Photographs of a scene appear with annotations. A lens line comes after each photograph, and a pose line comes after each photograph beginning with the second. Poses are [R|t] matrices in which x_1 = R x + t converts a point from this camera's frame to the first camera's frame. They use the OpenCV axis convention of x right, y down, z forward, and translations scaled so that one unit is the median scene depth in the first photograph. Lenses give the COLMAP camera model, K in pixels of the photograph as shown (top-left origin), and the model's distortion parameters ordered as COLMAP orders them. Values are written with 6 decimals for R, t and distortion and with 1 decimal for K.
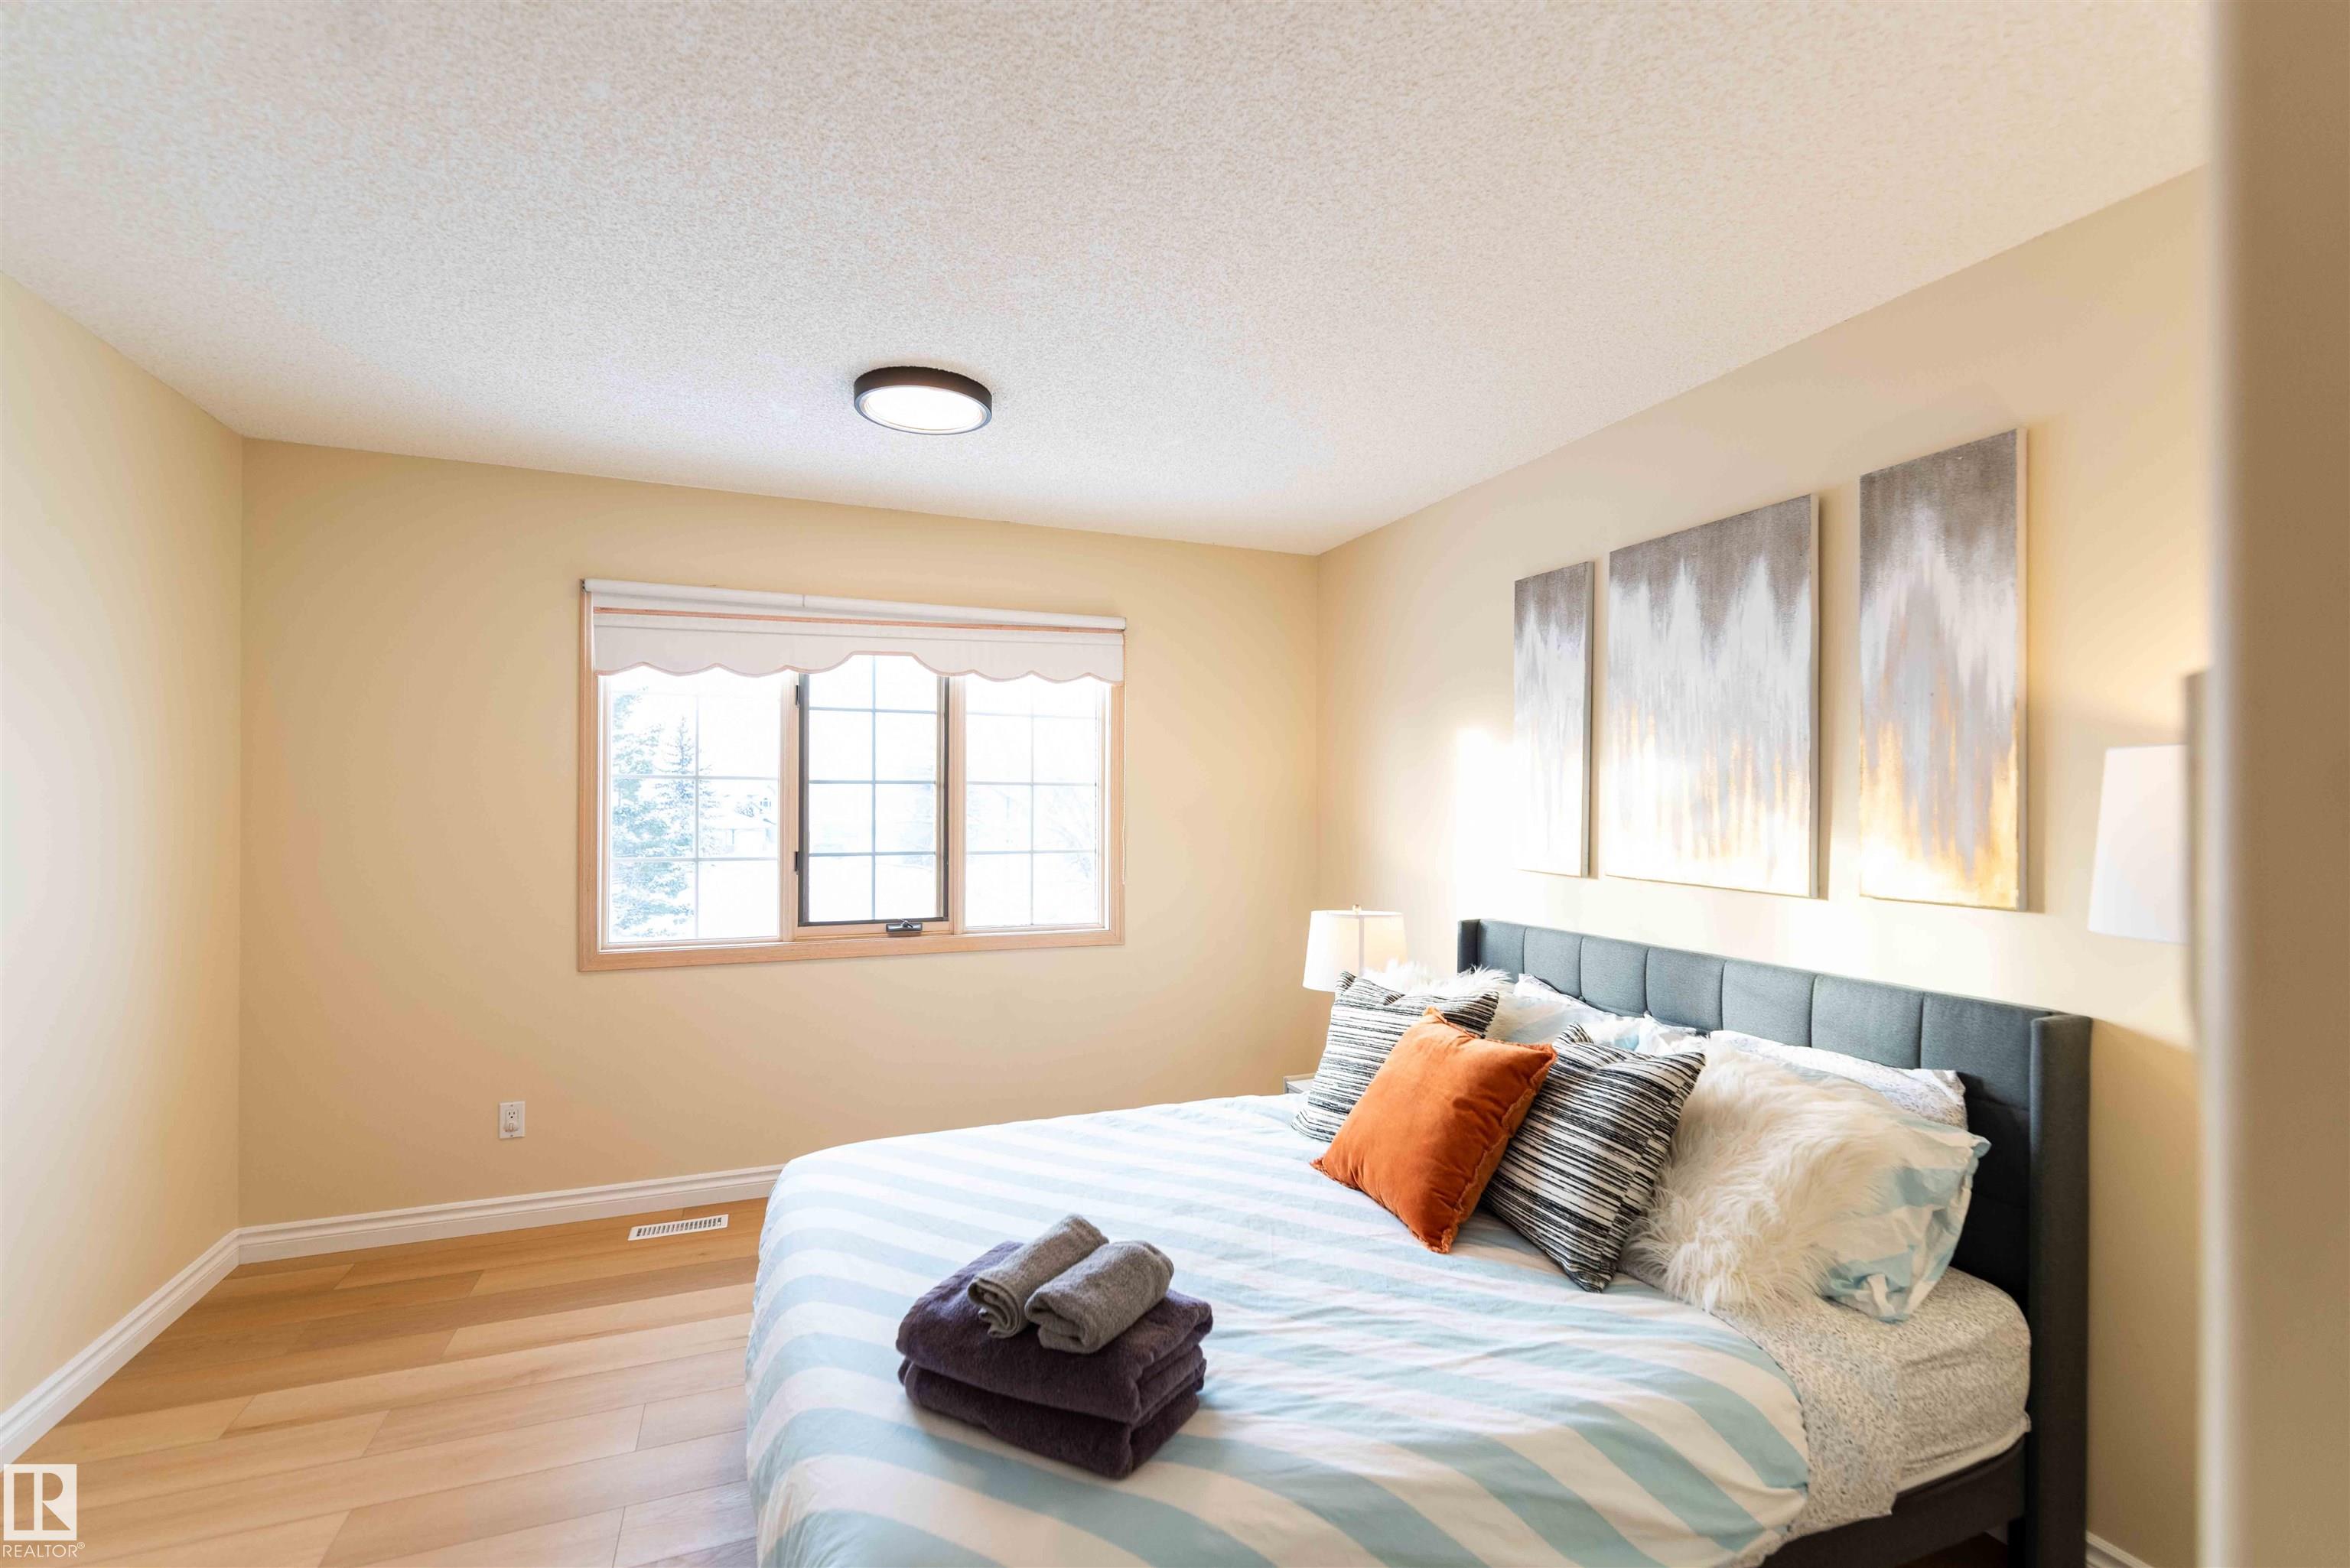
lens RADIAL K [[1029.1, 0, 1172.3], [0, 1029.1, 792.4], [0, 0, 1]] dist [-0.008900, 0.000190]
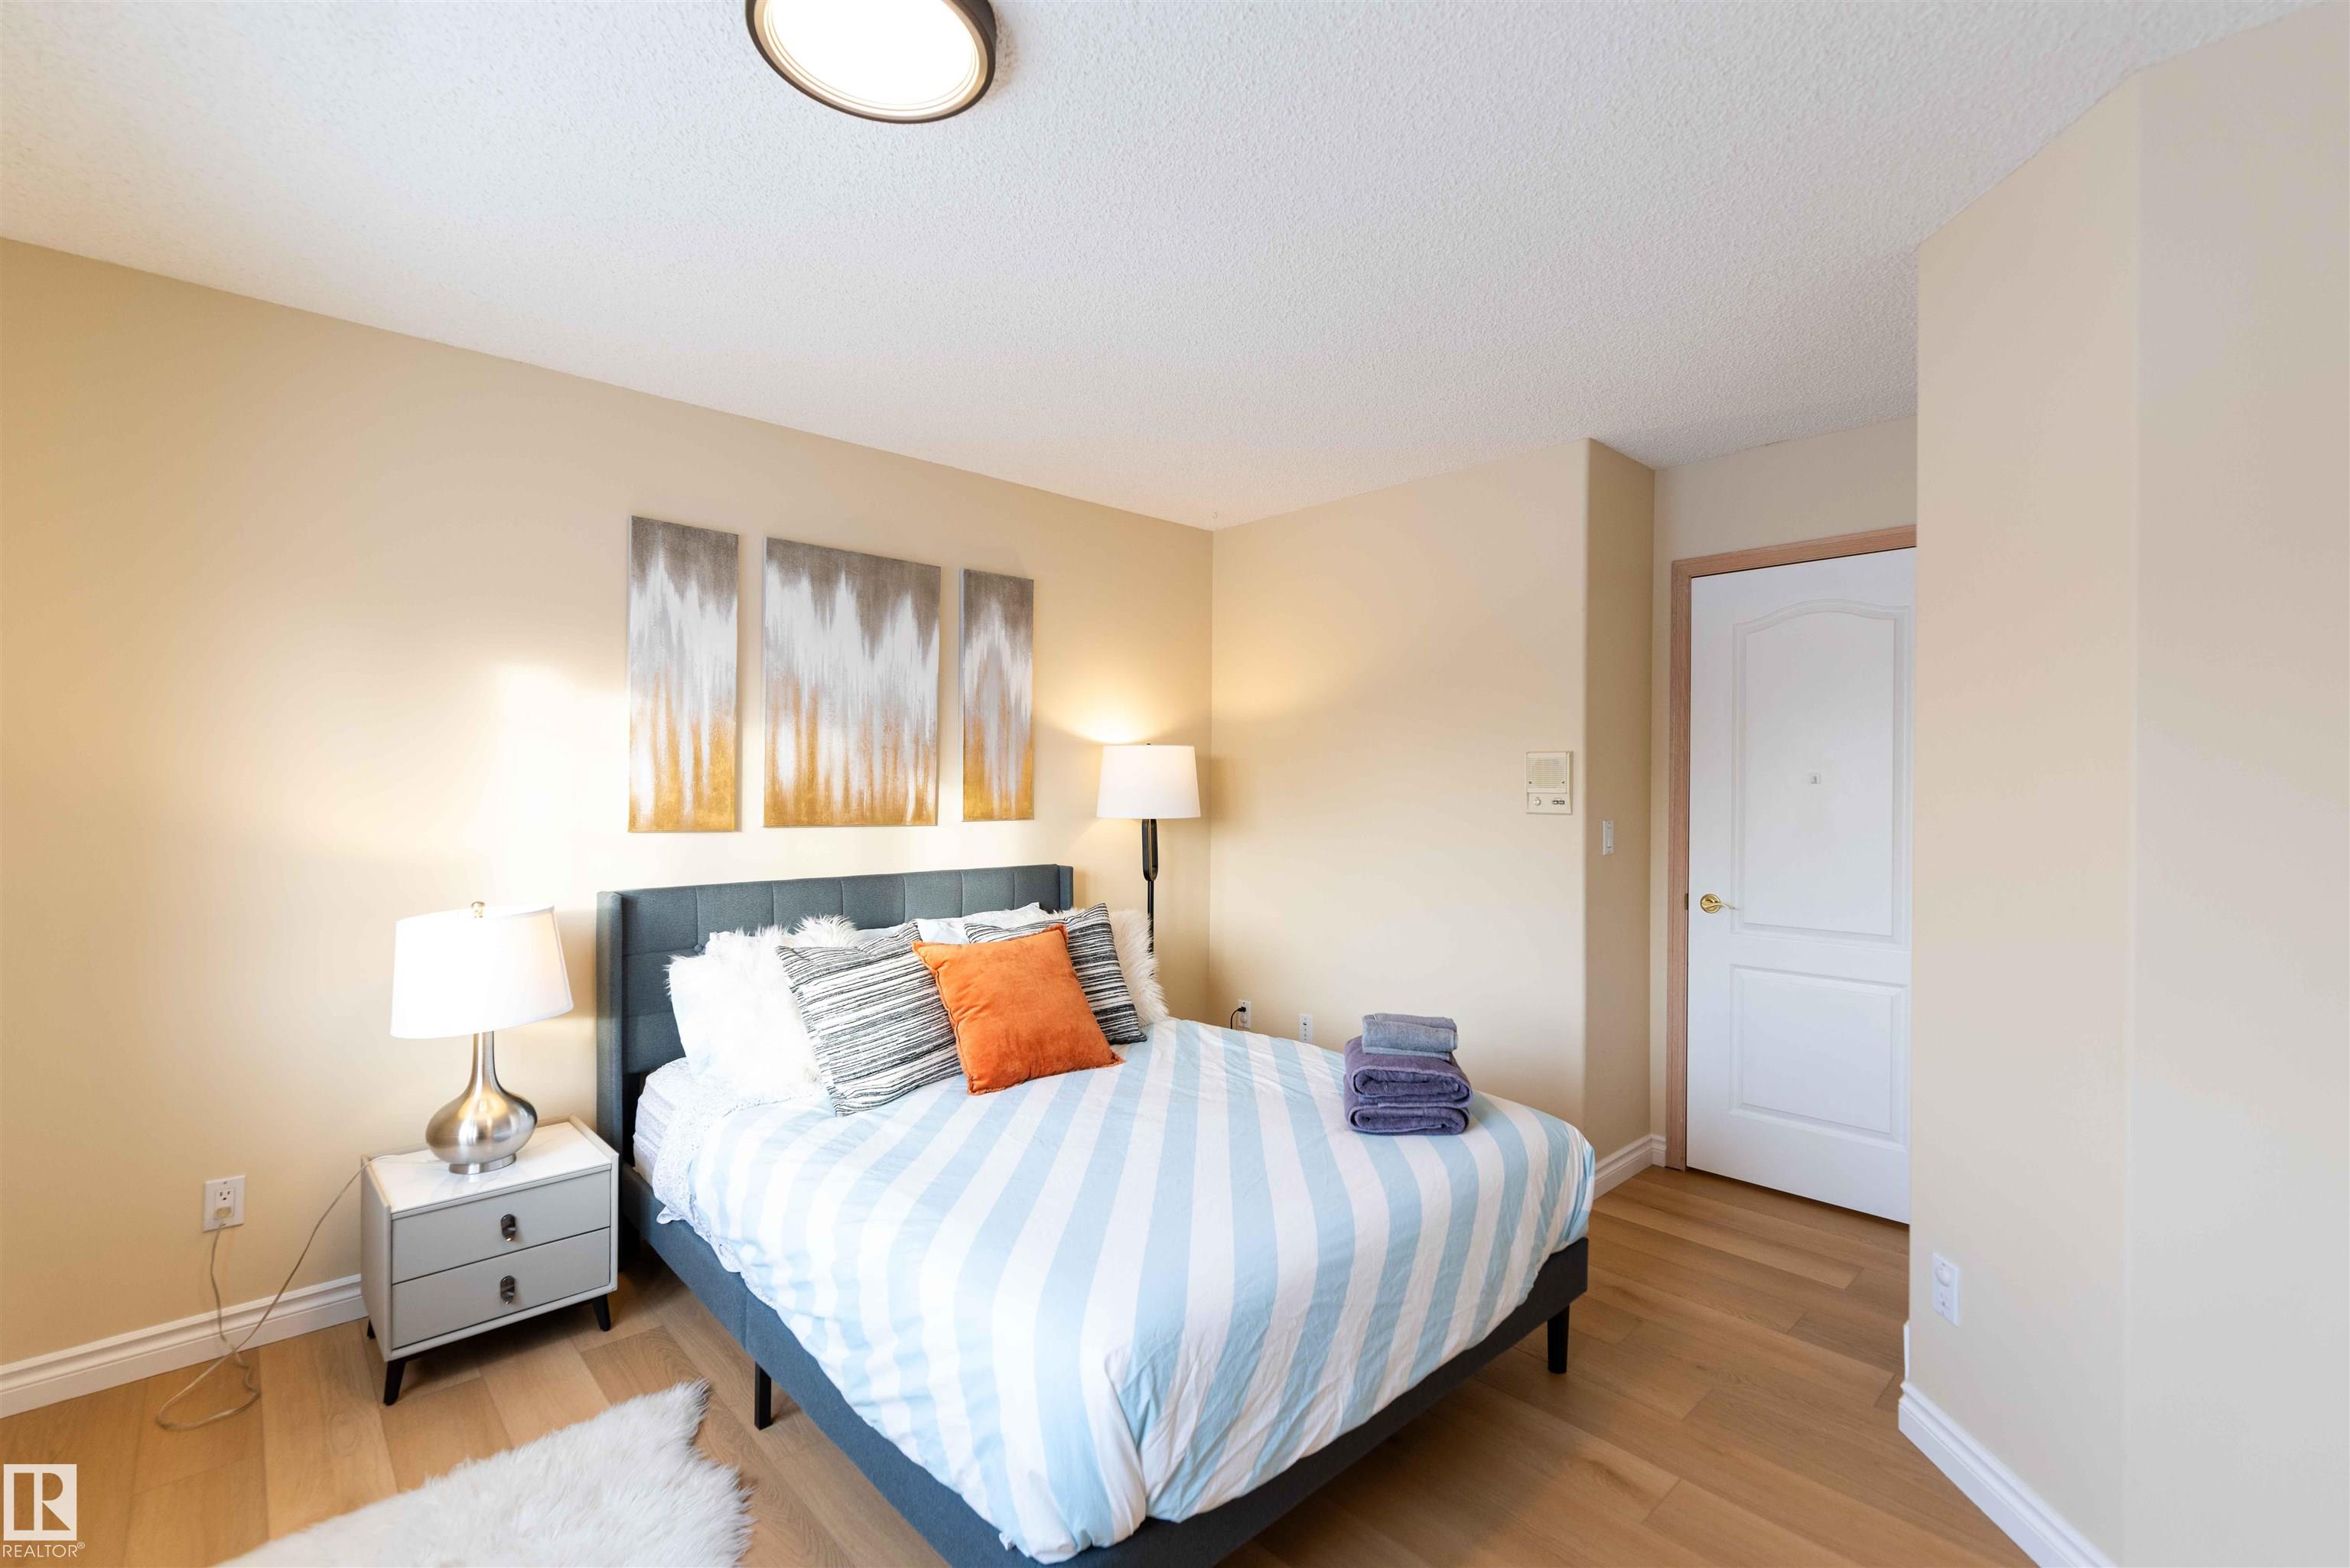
lens RADIAL K [[1029.1, 0, 1172.4], [0, 1029.1, 781.8], [0, 0, 1]] dist [-0.008900, 0.000190]
pose [[-0.369983, -0.010162, 0.928983, -0.929246], [-0.017946, 0.999832, 0.003790, 0.023532], [-0.928865, -0.015269, -0.370103, 1.194712]]
